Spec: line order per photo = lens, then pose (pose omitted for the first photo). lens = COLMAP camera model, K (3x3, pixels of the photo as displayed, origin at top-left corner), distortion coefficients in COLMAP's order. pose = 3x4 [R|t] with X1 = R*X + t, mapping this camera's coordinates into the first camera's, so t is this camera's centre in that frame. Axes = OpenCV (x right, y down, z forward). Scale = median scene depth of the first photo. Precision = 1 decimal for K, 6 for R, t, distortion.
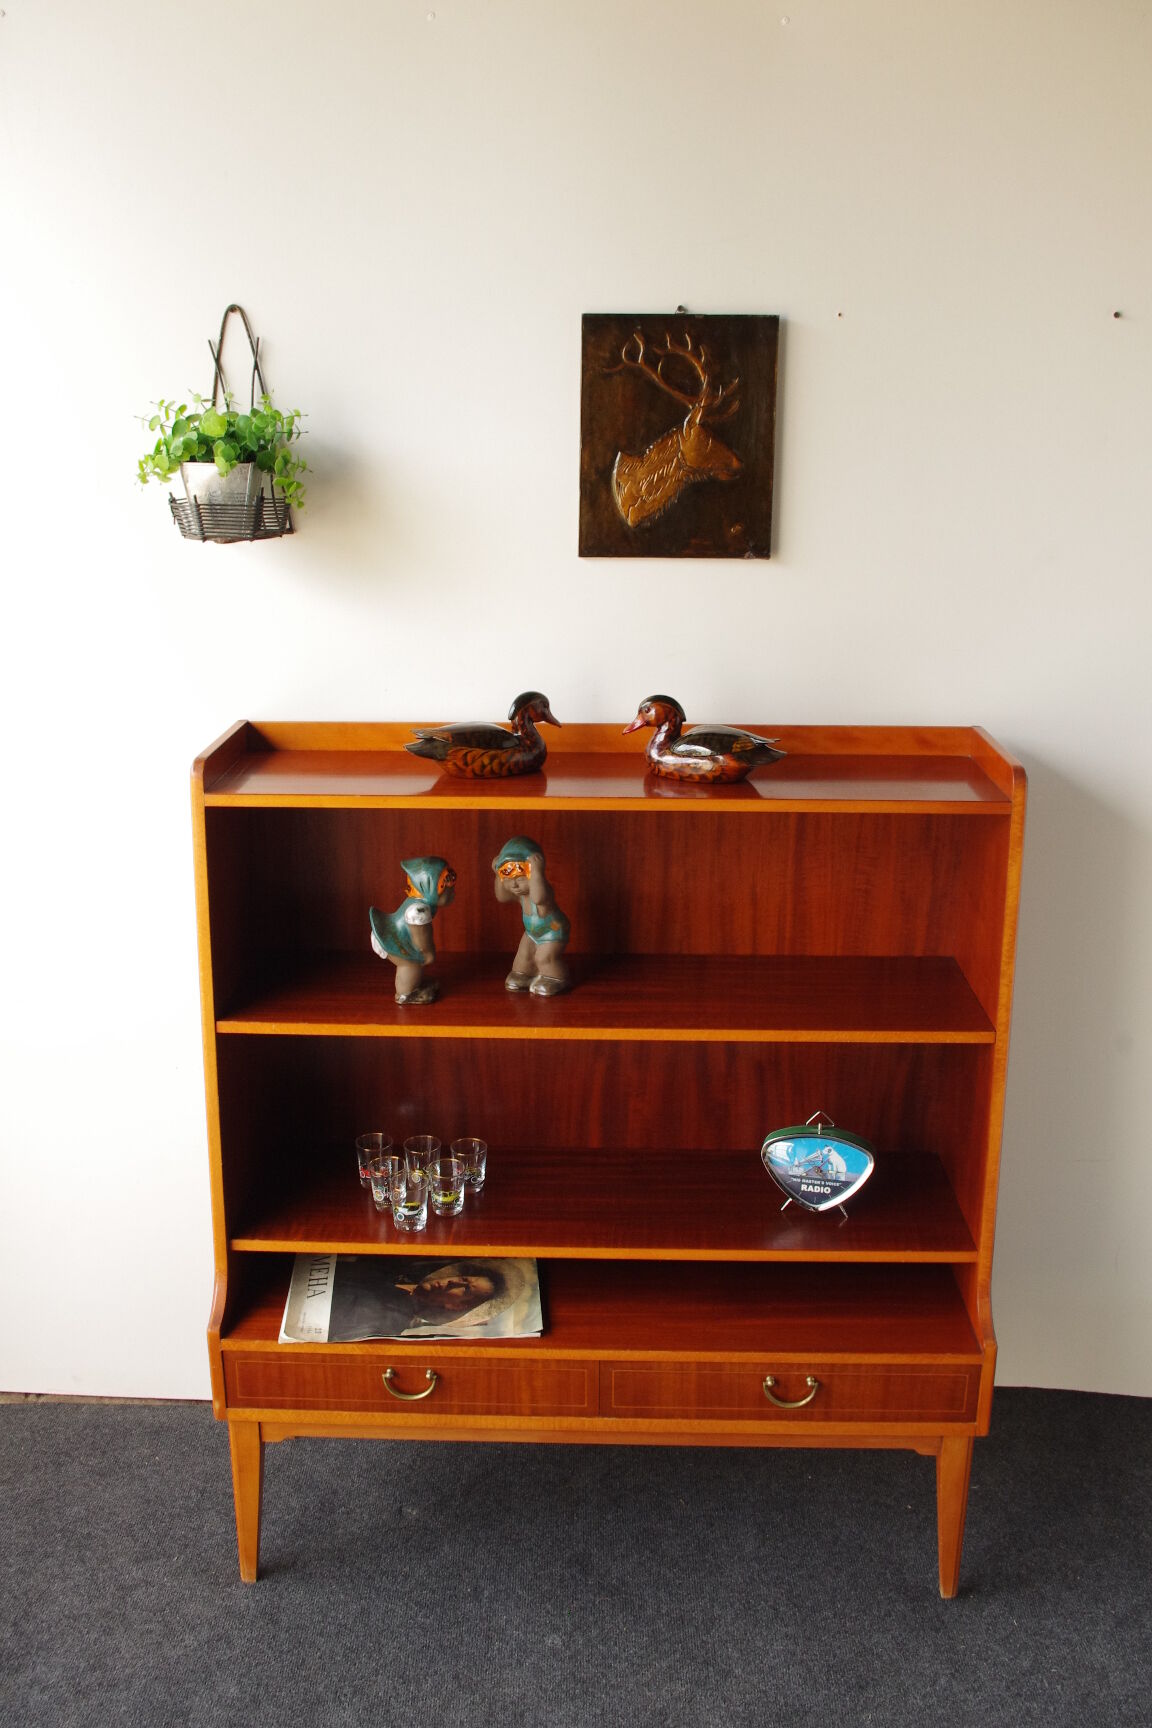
lens RADIAL K [[1564.7, 0, 576.0], [0, 1564.7, 864.0], [0, 0, 1]] dist [-0.065062, 0.017742]
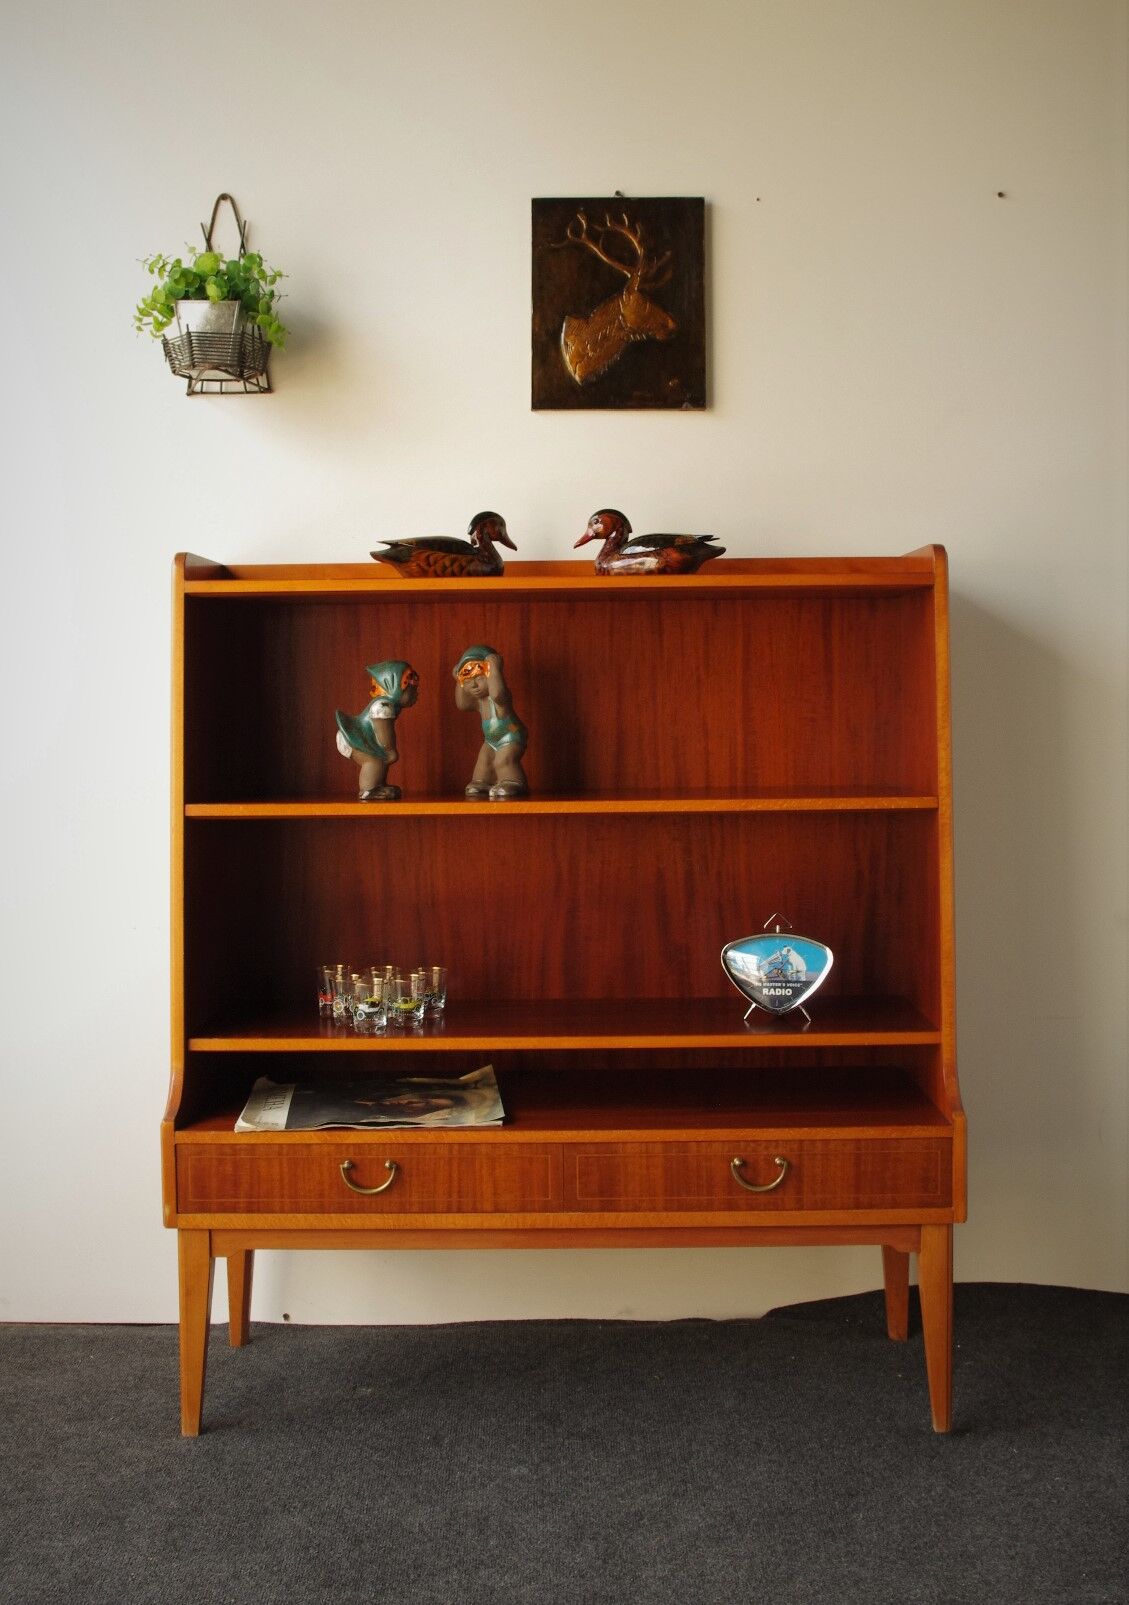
lens RADIAL K [[1753.7, 0, 577.3], [0, 1753.7, 751.8], [0, 0, 1]] dist [-0.057455, 0.011406]
pose [[0.999645, -0.014314, 0.022477, 0.002863], [0.019740, 0.964391, -0.263744, 0.365874], [-0.017902, 0.264094, 0.964331, -0.124713]]
